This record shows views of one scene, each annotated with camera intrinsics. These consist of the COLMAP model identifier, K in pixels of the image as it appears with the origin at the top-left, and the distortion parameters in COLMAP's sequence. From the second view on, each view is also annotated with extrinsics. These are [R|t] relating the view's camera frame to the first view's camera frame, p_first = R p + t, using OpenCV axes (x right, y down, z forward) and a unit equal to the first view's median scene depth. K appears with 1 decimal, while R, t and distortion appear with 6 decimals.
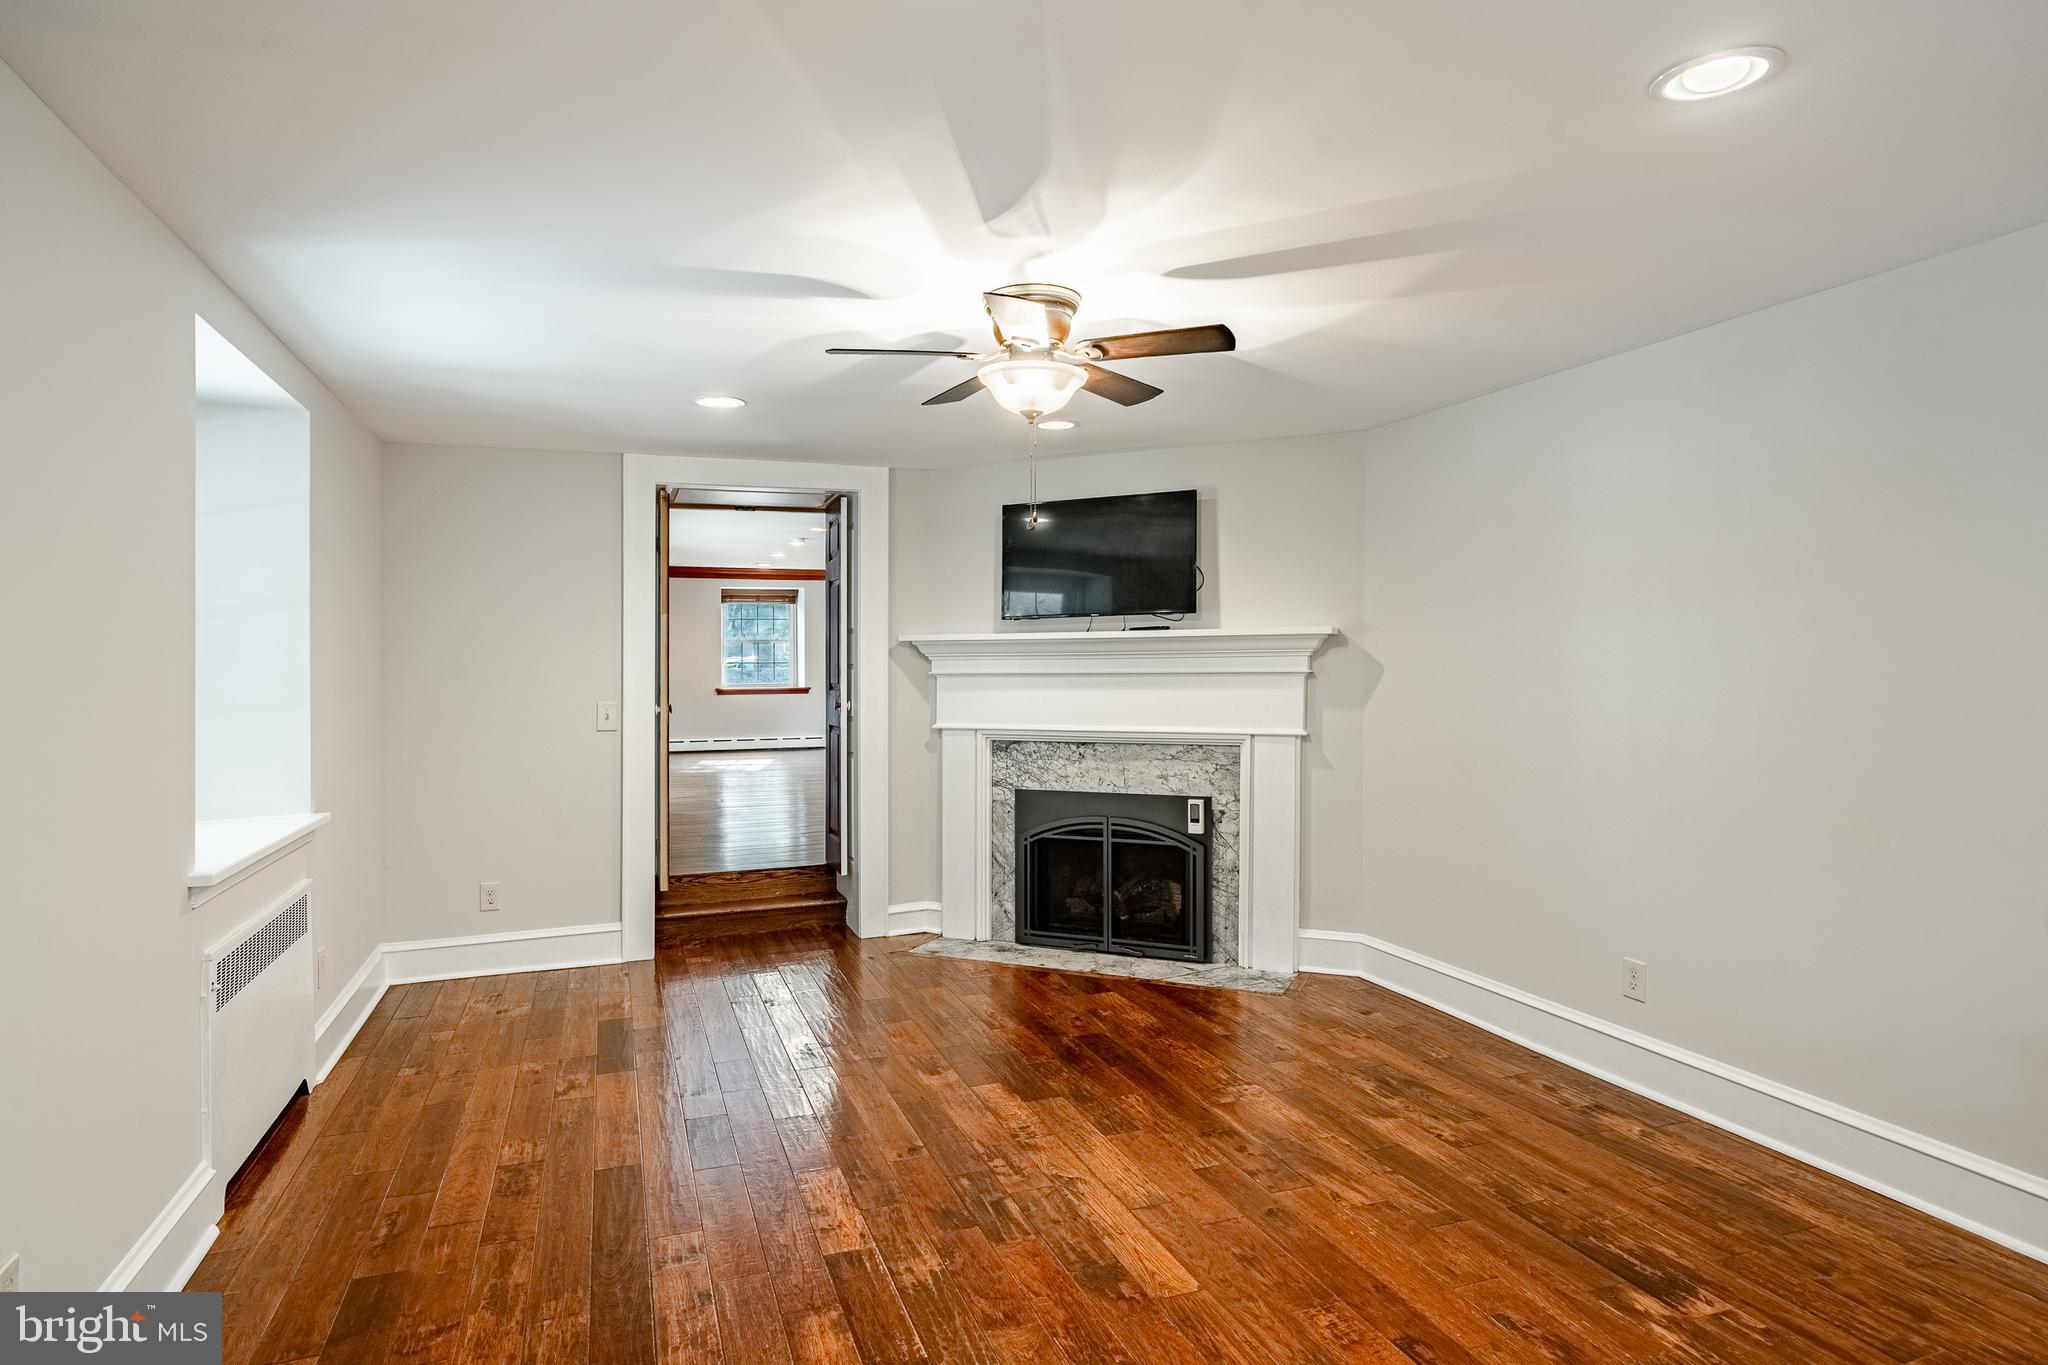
lens RADIAL K [[1154.9, 0, 1004.7], [0, 1154.9, 673.7], [0, 0, 1]] dist [0.010606, -0.000374]
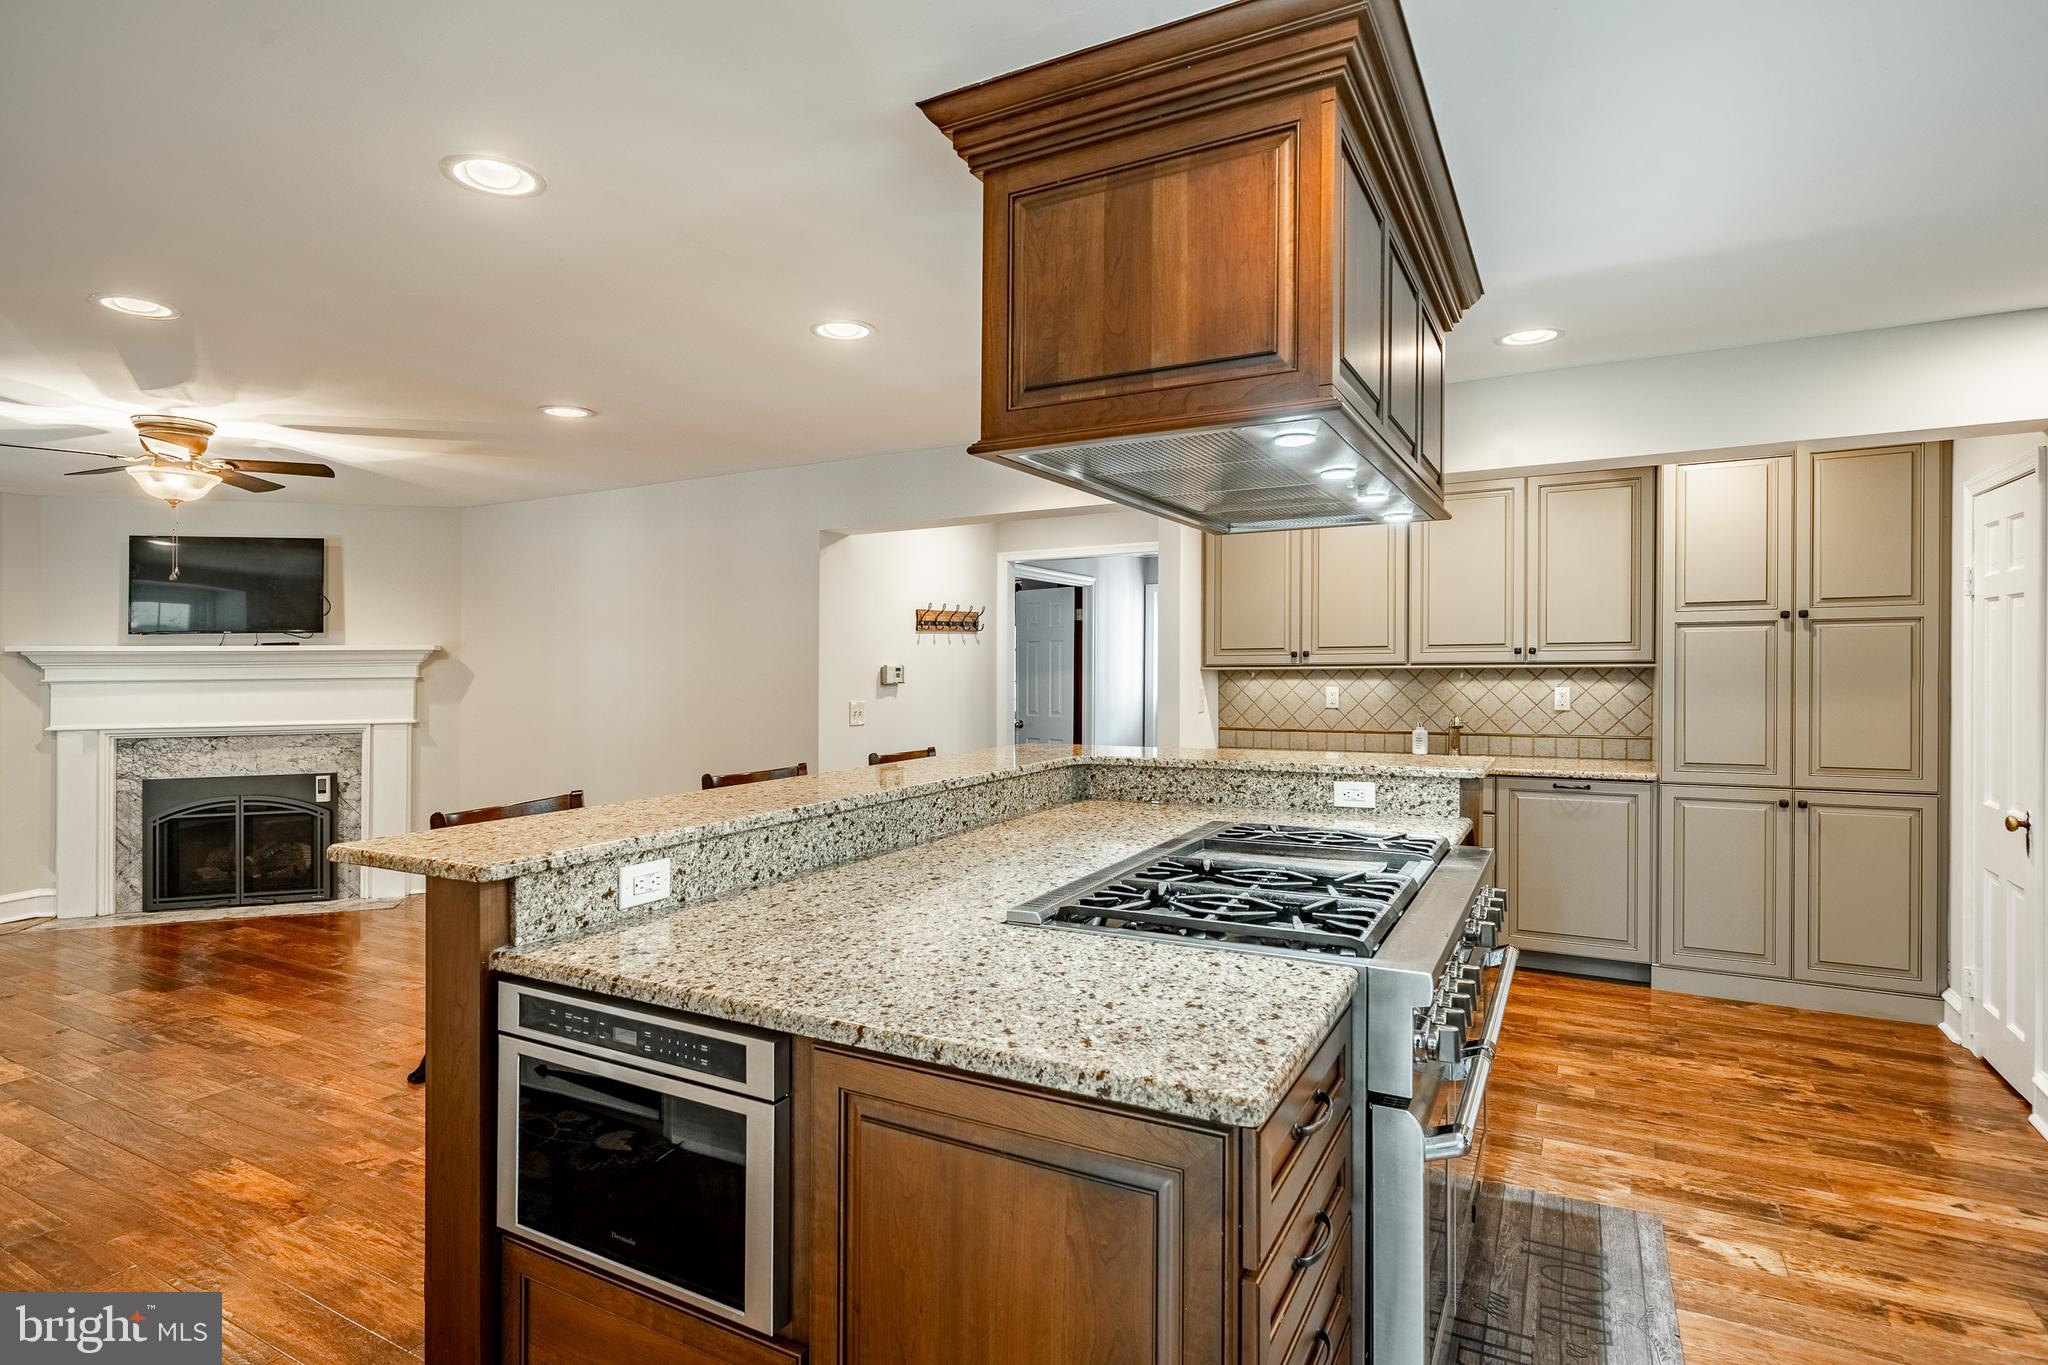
lens RADIAL K [[1051.5, 0, 1004.3], [0, 1051.5, 664.2], [0, 0, 1]] dist [-0.003329, 0.000582]
pose [[0.754924, 0.001939, 0.655810, -0.031342], [0.009155, 0.999867, -0.013494, 0.006132], [-0.655749, 0.016191, 0.754805, -0.398899]]
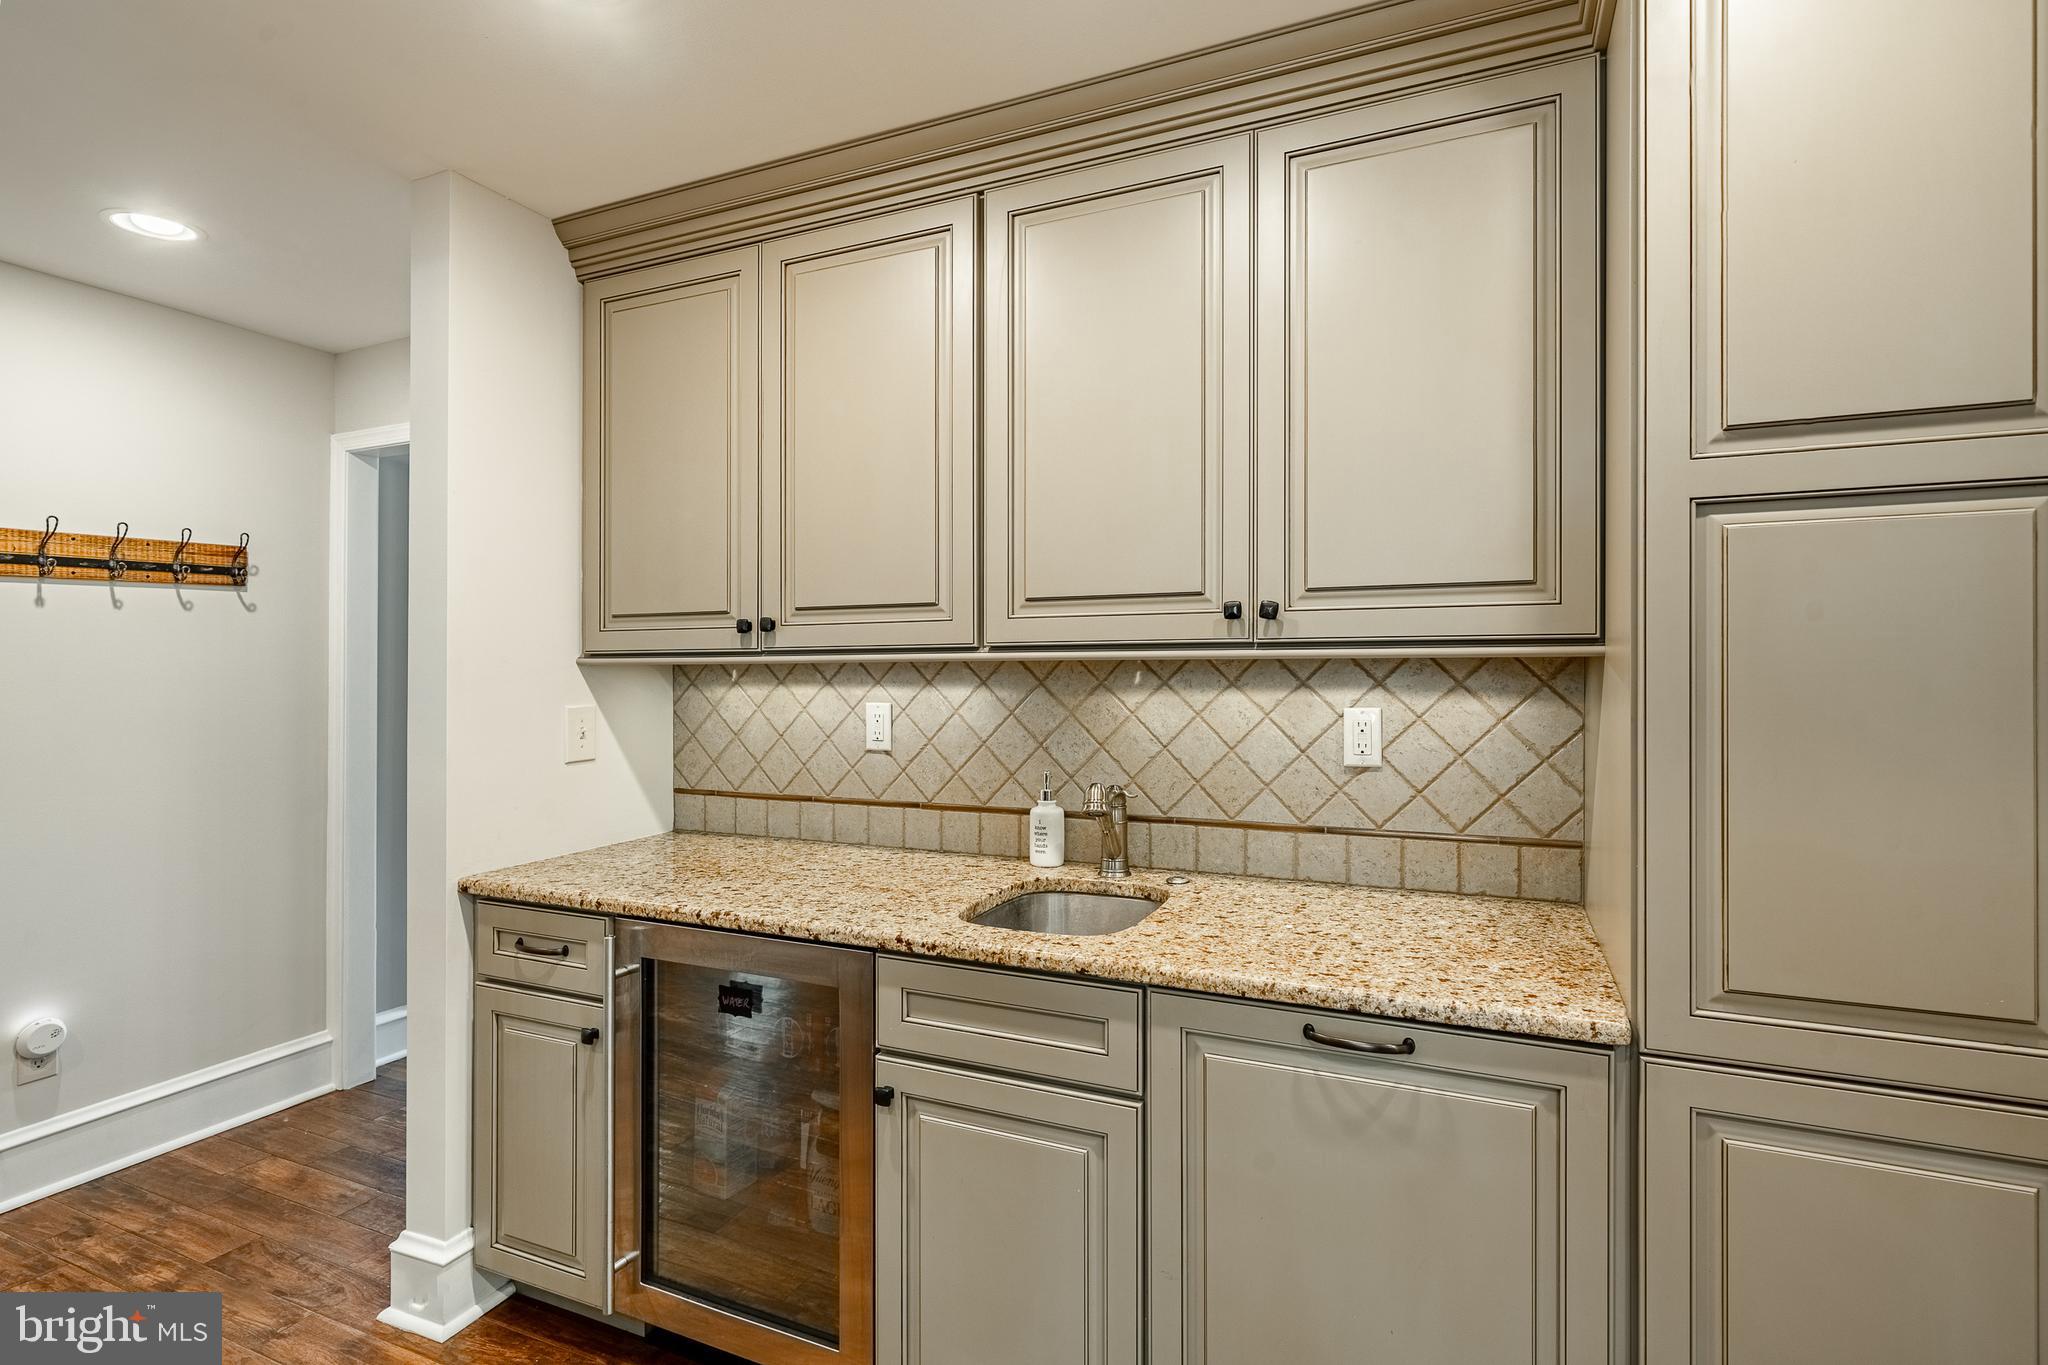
lens RADIAL K [[1051.5, 0, 1005.3], [0, 1051.5, 655.6], [0, 0, 1]] dist [-0.003329, 0.000582]
pose [[0.712966, 0.007481, 0.701159, 0.643644], [0.008821, 0.999768, -0.019636, 0.006521], [-0.701143, 0.020185, 0.712735, -0.182602]]
